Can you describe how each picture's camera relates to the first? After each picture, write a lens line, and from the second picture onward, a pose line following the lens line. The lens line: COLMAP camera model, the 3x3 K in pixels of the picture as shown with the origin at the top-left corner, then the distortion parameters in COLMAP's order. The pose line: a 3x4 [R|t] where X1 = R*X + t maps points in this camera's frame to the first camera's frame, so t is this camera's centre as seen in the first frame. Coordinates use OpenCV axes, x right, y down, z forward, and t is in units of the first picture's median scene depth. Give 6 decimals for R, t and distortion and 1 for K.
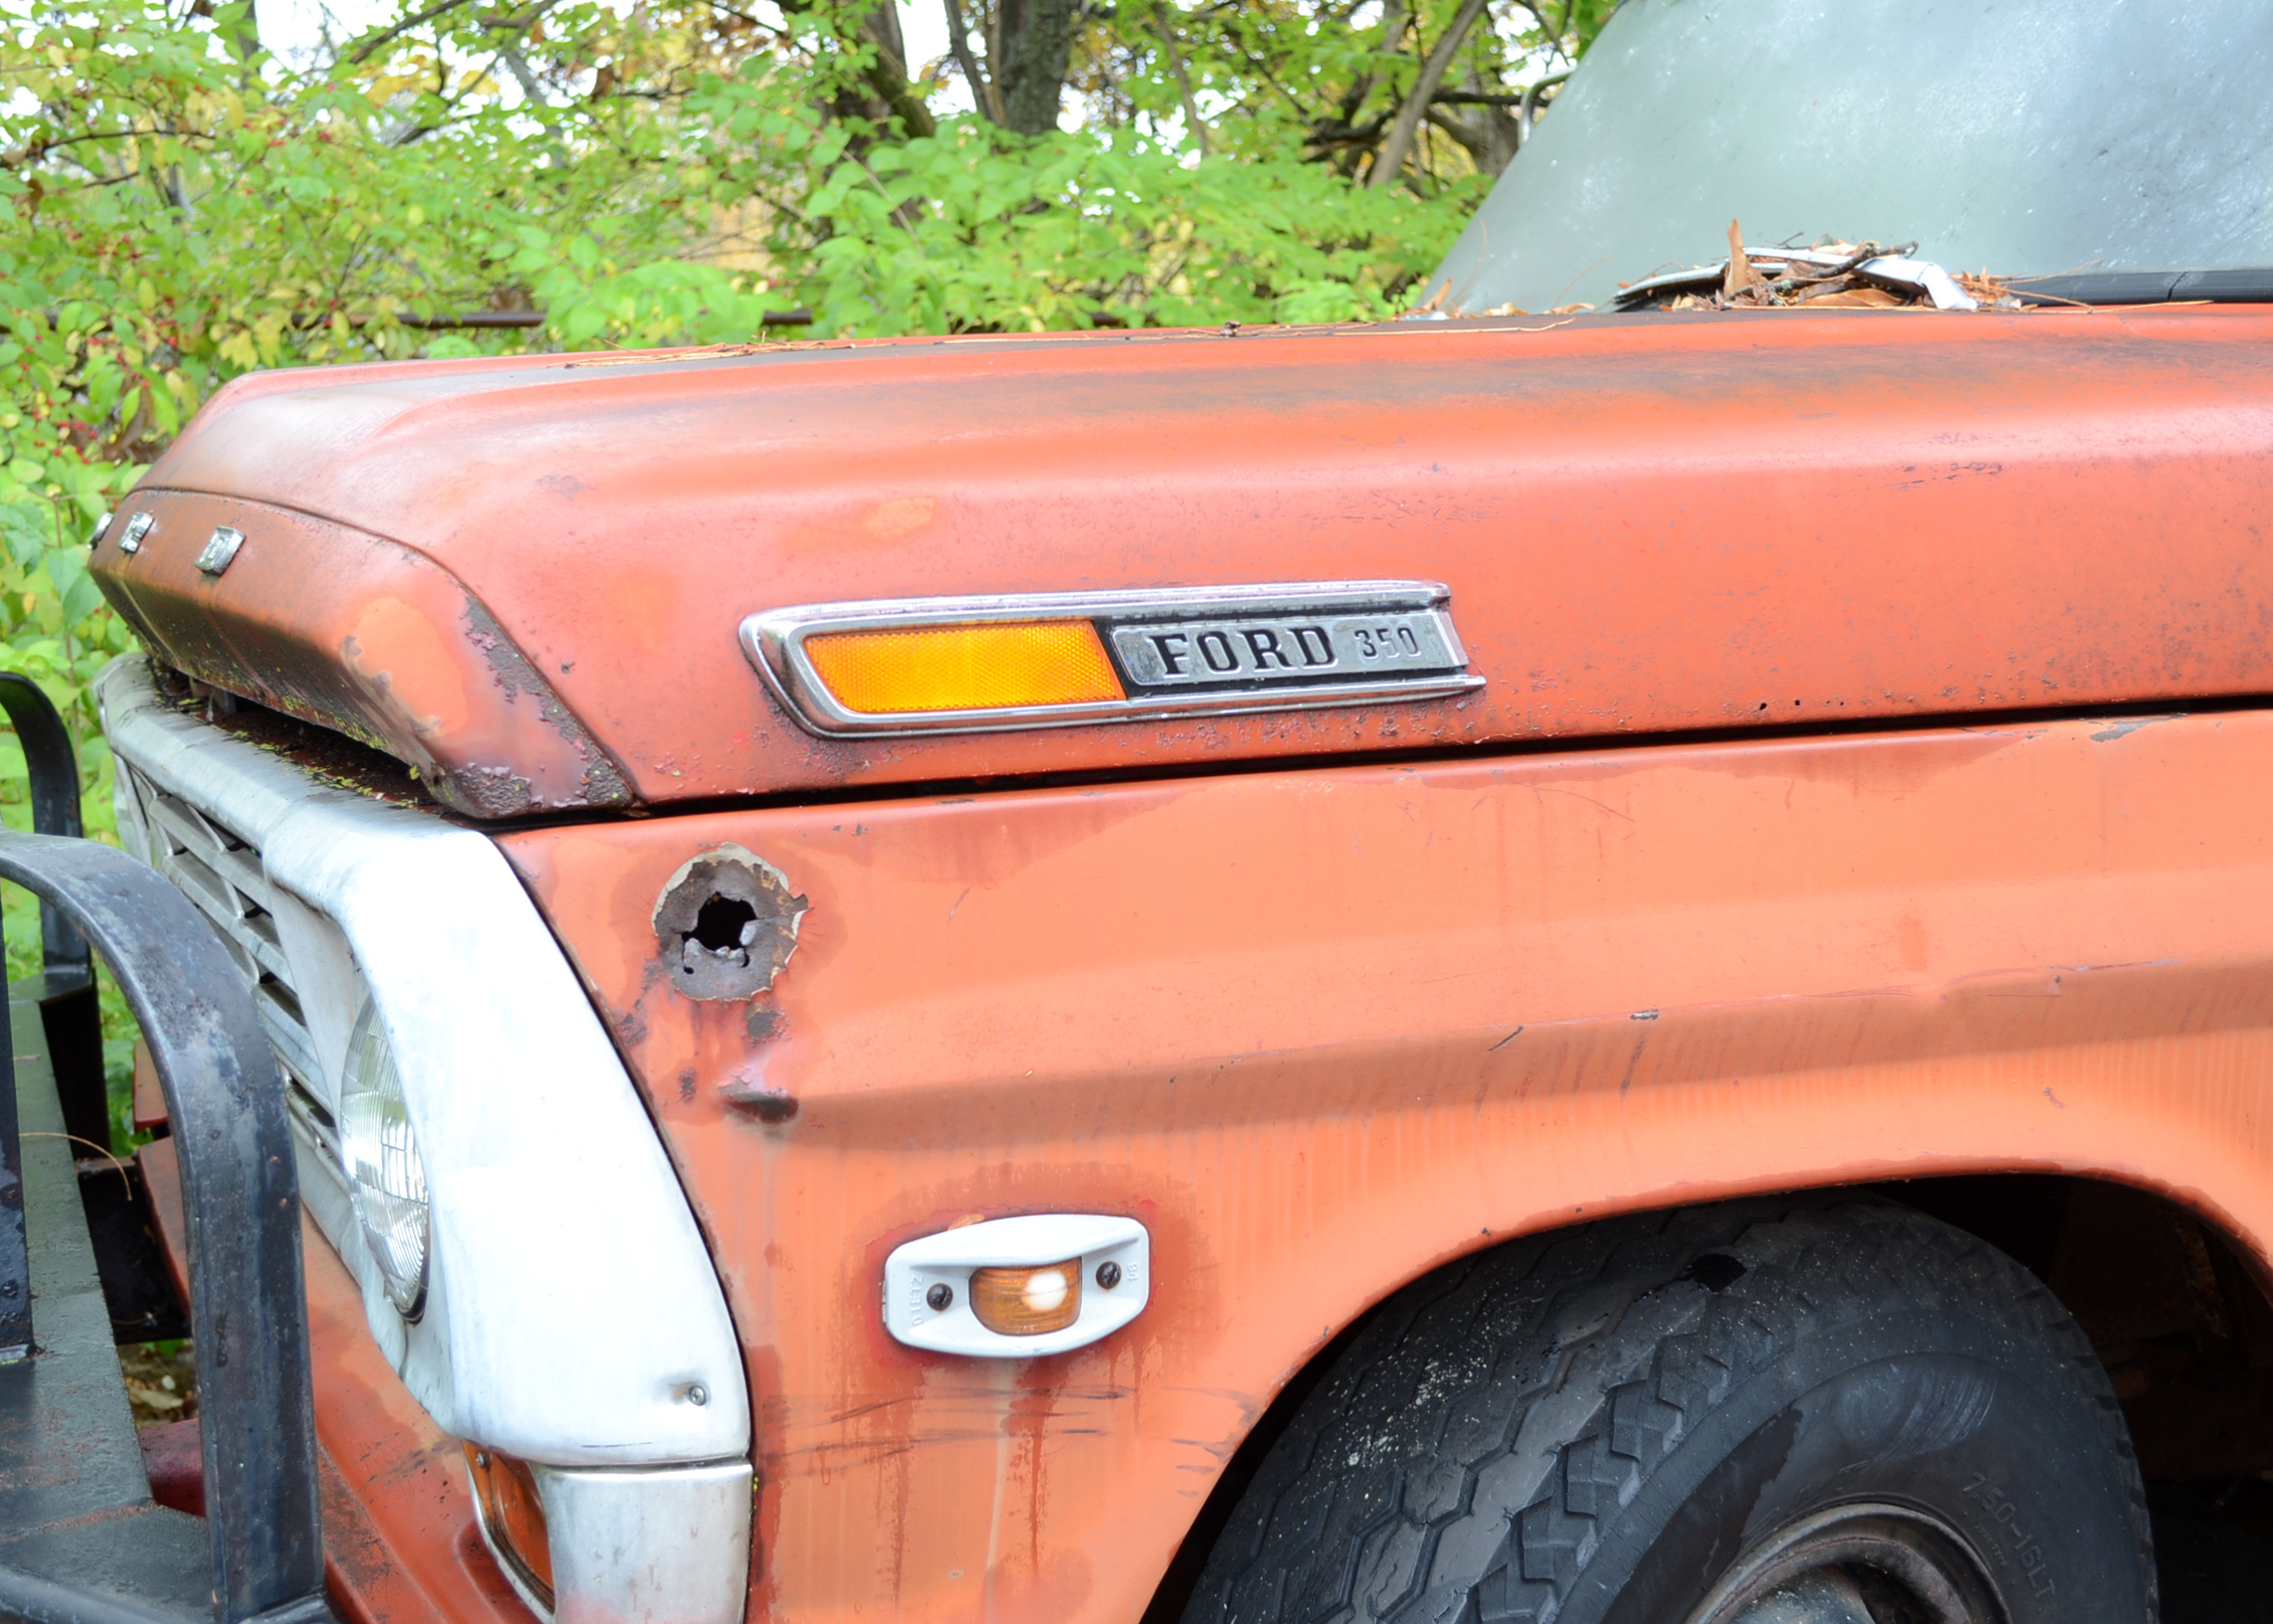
lens RADIAL K [[2811.4, 0, 1129.6], [0, 2811.4, 824.4], [0, 0, 1]] dist [-0.030984, 0.000000]
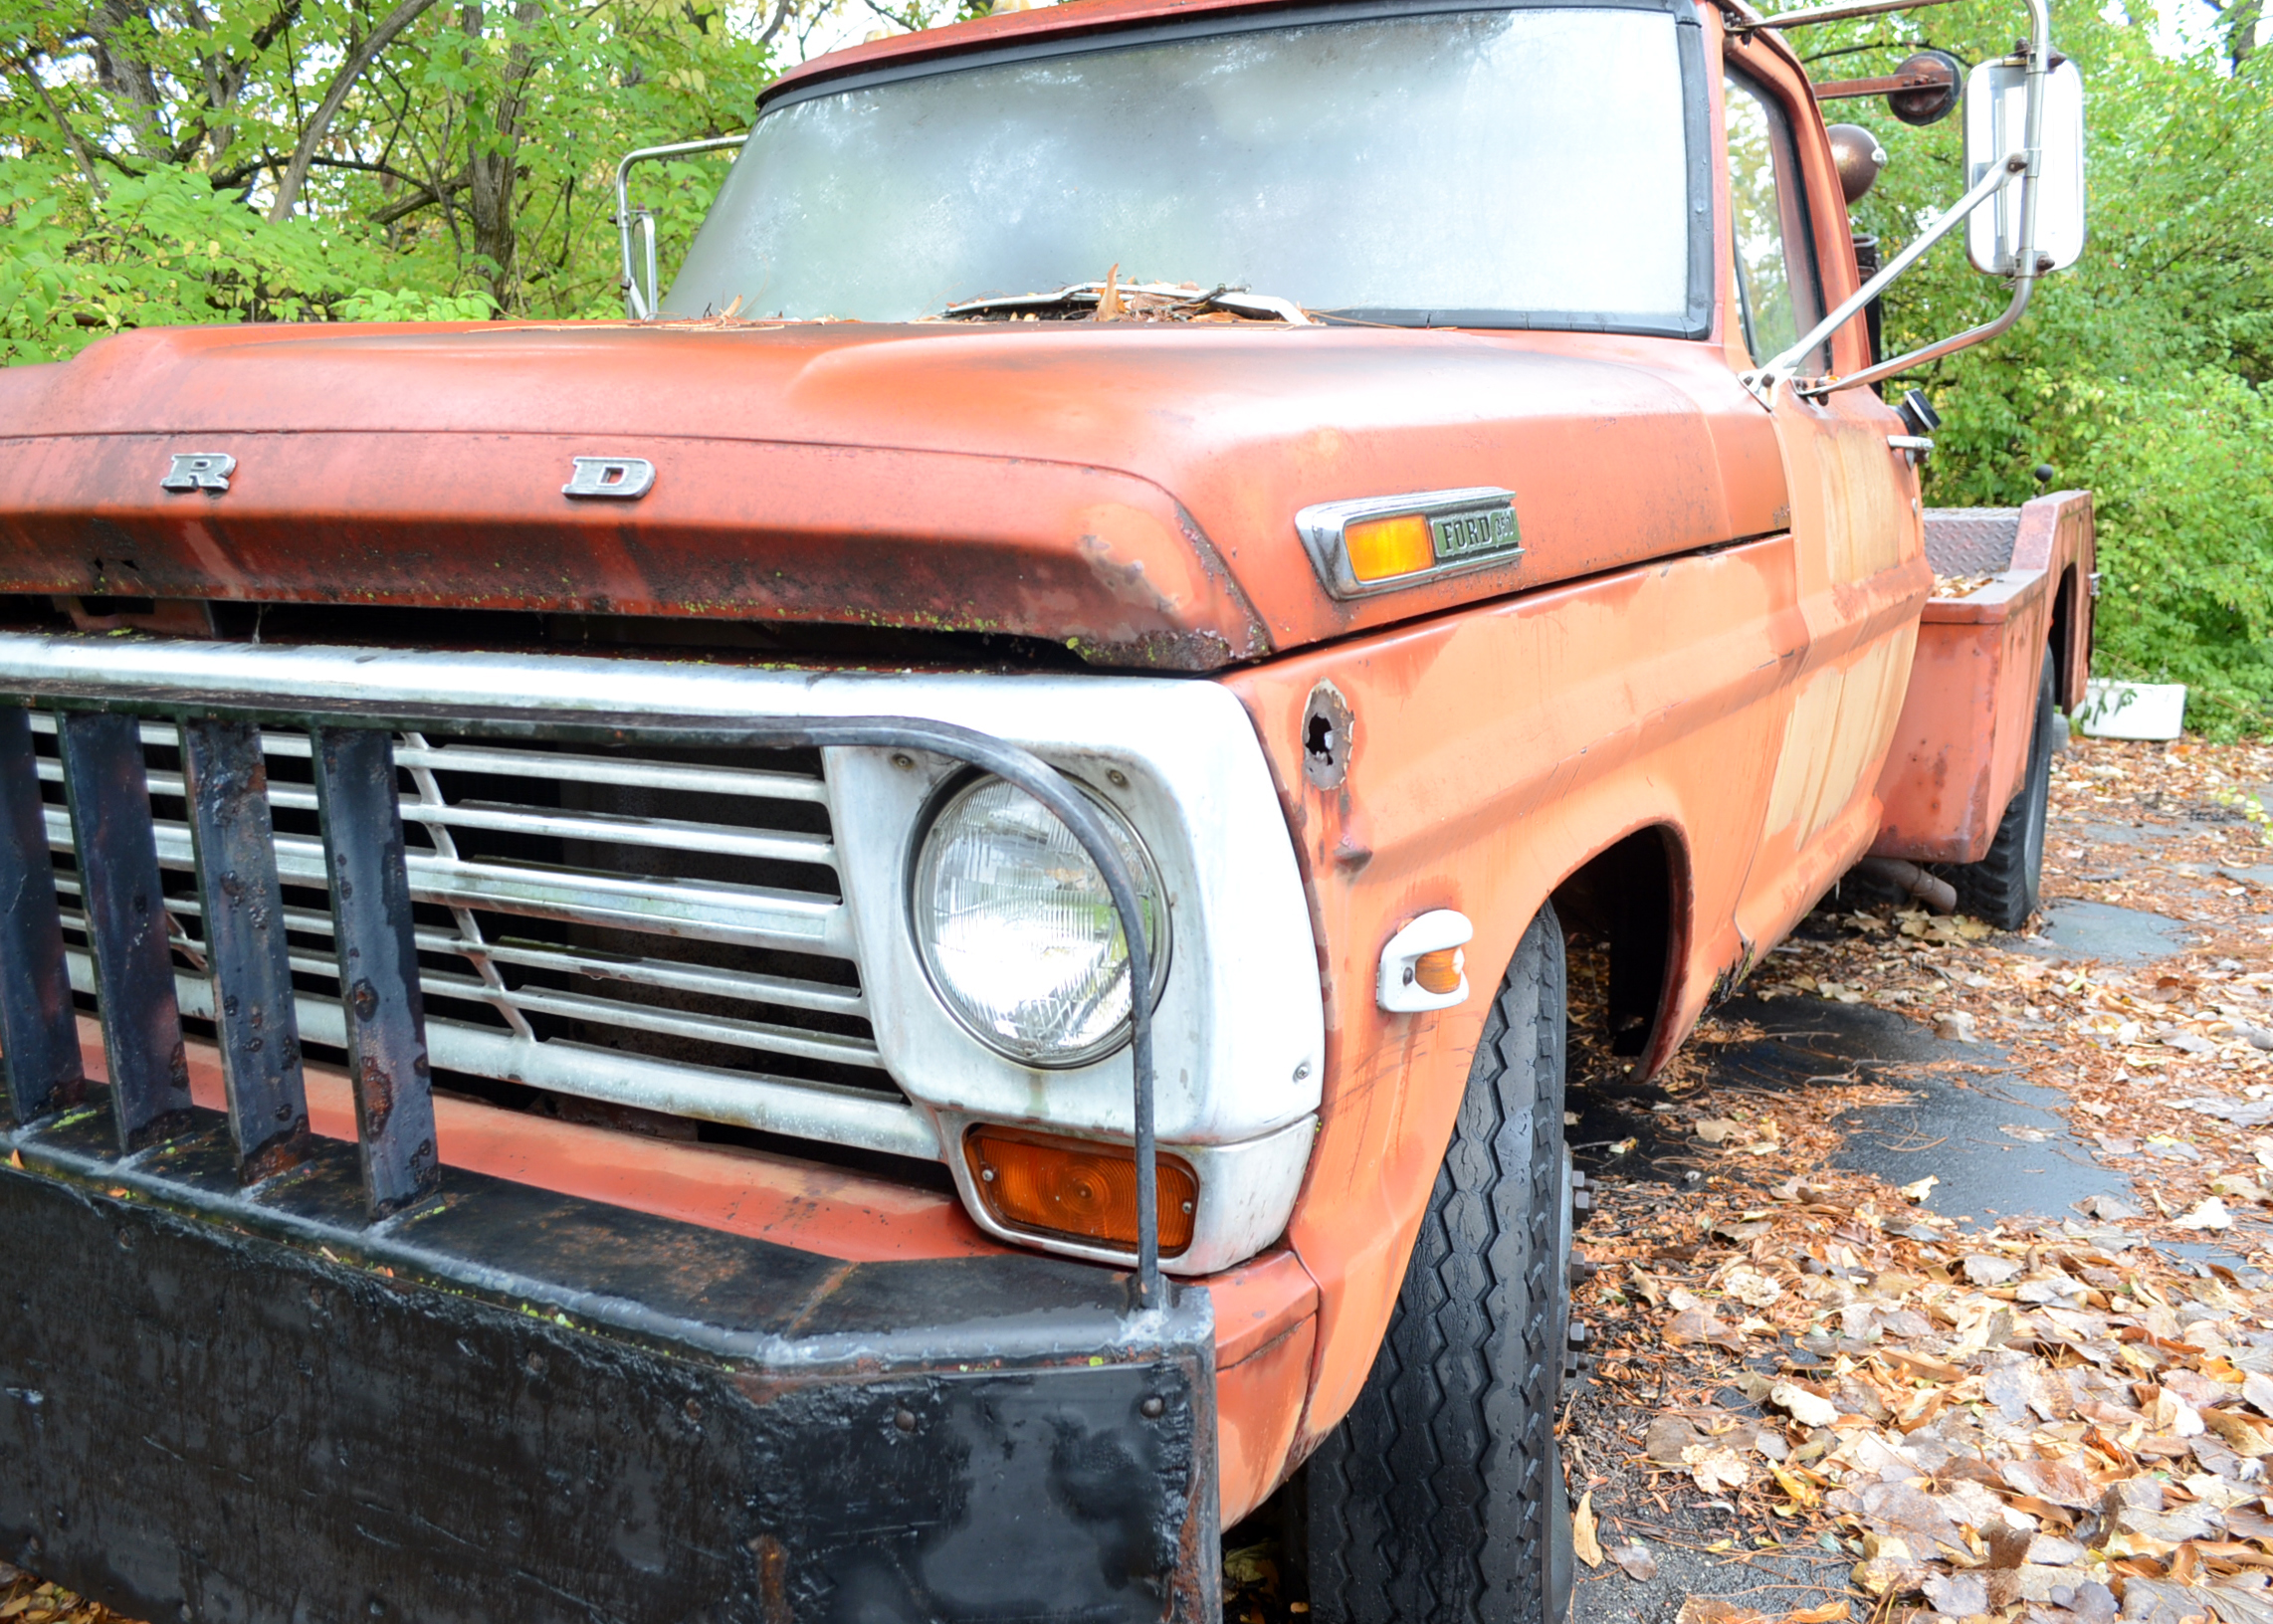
lens RADIAL K [[1845.8, 0, 1186.0], [0, 1845.8, 825.2], [0, 0, 1]] dist [-0.048279, 0.008972]
pose [[0.807730, -0.120848, 0.577033, -0.712279], [0.076426, 0.991970, 0.100768, -0.017487], [-0.584578, -0.037293, 0.810480, 0.284236]]
